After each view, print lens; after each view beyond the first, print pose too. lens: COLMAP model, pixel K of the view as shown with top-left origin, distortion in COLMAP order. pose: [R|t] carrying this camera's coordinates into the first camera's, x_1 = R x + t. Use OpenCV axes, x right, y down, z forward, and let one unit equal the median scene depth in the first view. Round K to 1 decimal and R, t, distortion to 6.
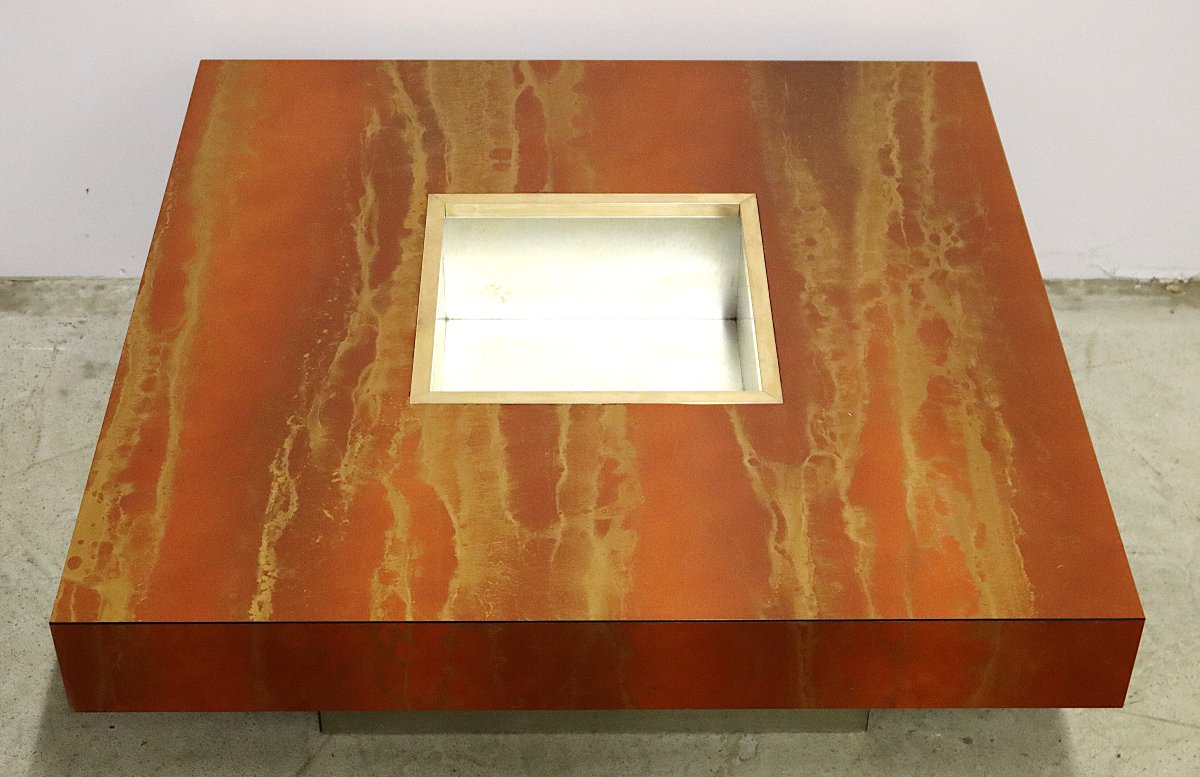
lens RADIAL K [[2085.2, 0, 593.2], [0, 2085.2, 380.4], [0, 0, 1]] dist [-0.018365, 0.000000]
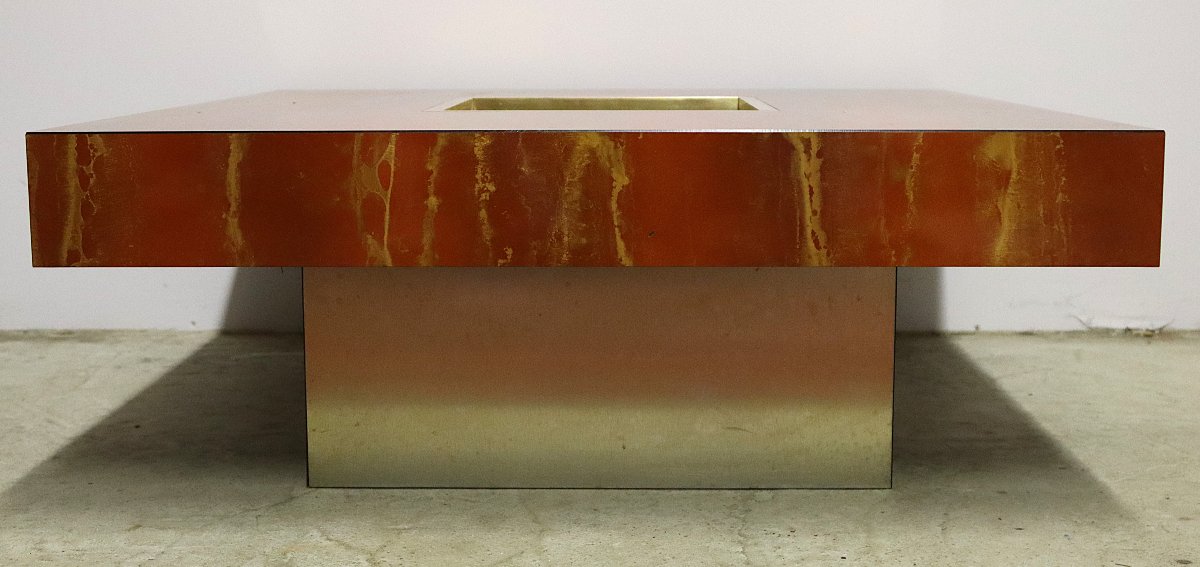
lens RADIAL K [[1586.5, 0, 603.7], [0, 1586.5, 229.6], [0, 0, 1]] dist [-0.057031, 0.000000]
pose [[0.999555, -0.004983, -0.029412, 0.026089], [-0.011258, 0.850033, -0.526609, 0.471328], [0.027625, 0.526706, 0.849598, 0.357695]]
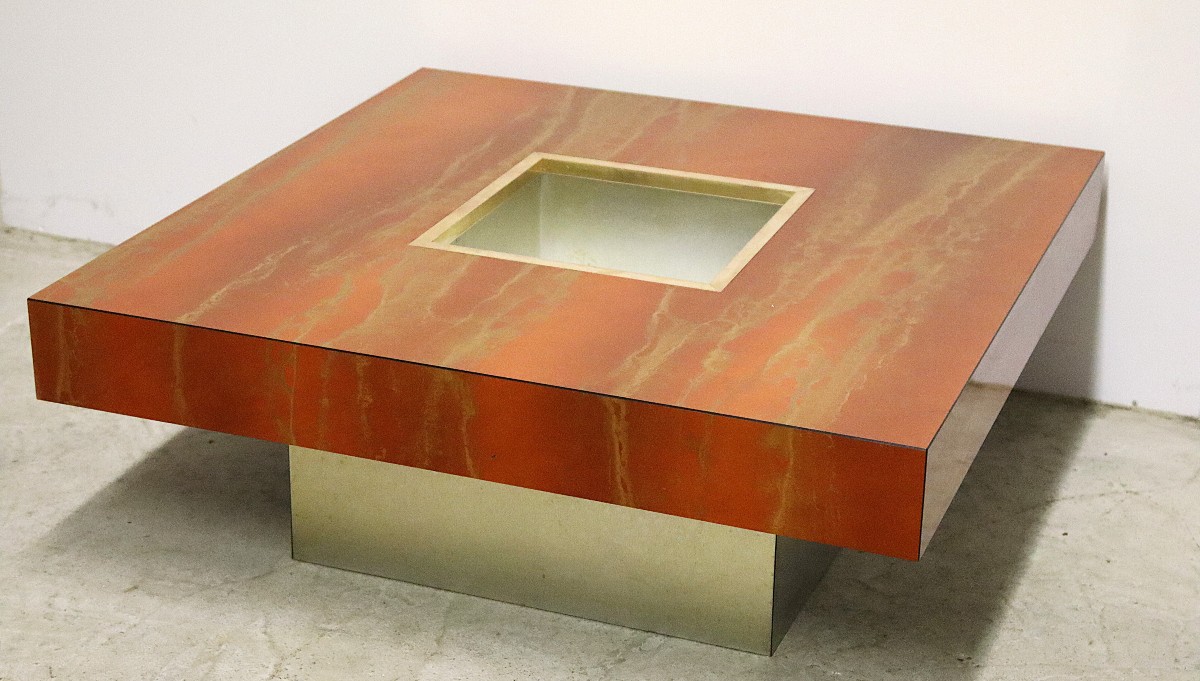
lens RADIAL K [[2270.4, 0, 596.8], [0, 2270.4, 330.6], [0, 0, 1]] dist [0.070496, 0.000000]
pose [[0.928885, 0.146402, -0.340204, 0.430983], [-0.238755, 0.938920, -0.247842, 0.333572], [0.283139, 0.311443, 0.907103, -0.079155]]
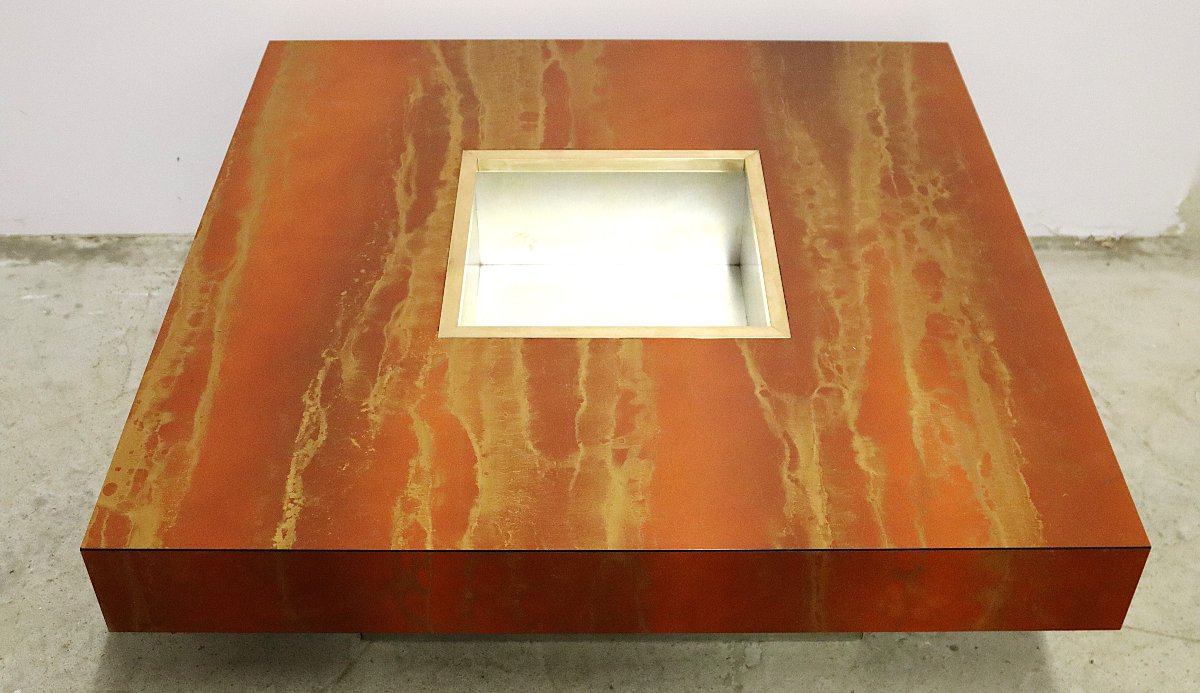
lens RADIAL K [[1444.2, 0, 598.7], [0, 1444.2, 342.2], [0, 0, 1]] dist [-0.096164, 0.000000]
pose [[0.999952, 0.001315, -0.009711, 0.000672], [-0.001269, 0.999988, 0.004663, 0.009805], [0.009717, -0.004650, 0.999942, 0.265182]]
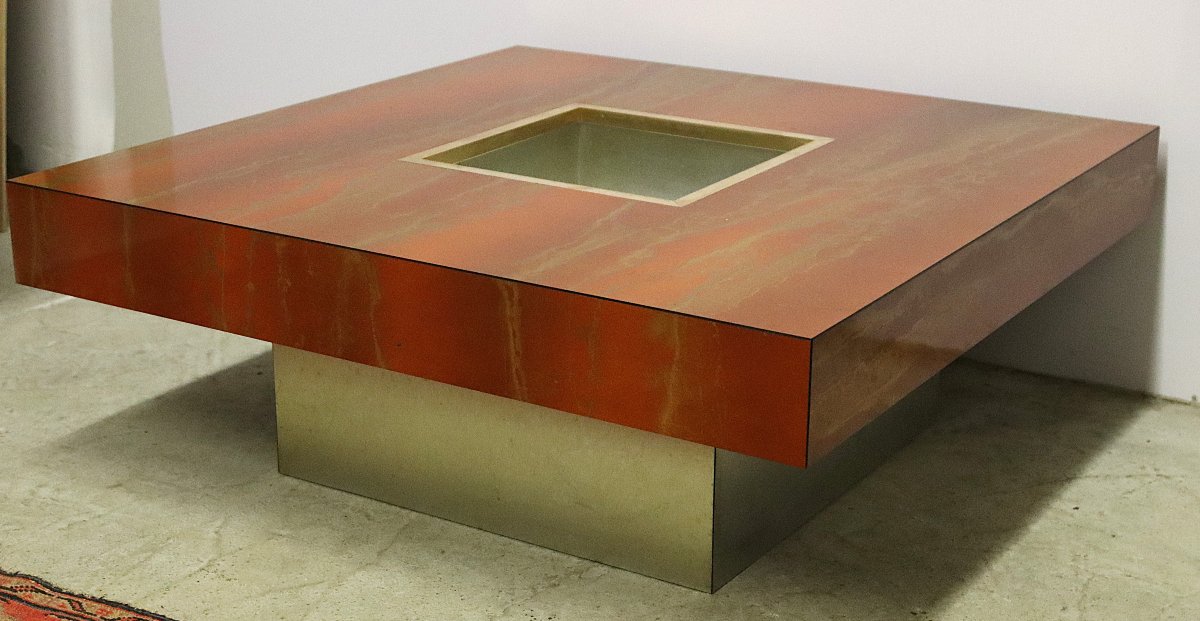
lens RADIAL K [[1905.8, 0, 607.7], [0, 1905.8, 311.7], [0, 0, 1]] dist [-0.008171, 0.000000]
pose [[0.841733, 0.168017, -0.513085, 0.550412], [-0.340669, 0.902554, -0.263325, 0.316744], [0.418844, 0.396442, 0.816948, 0.228737]]
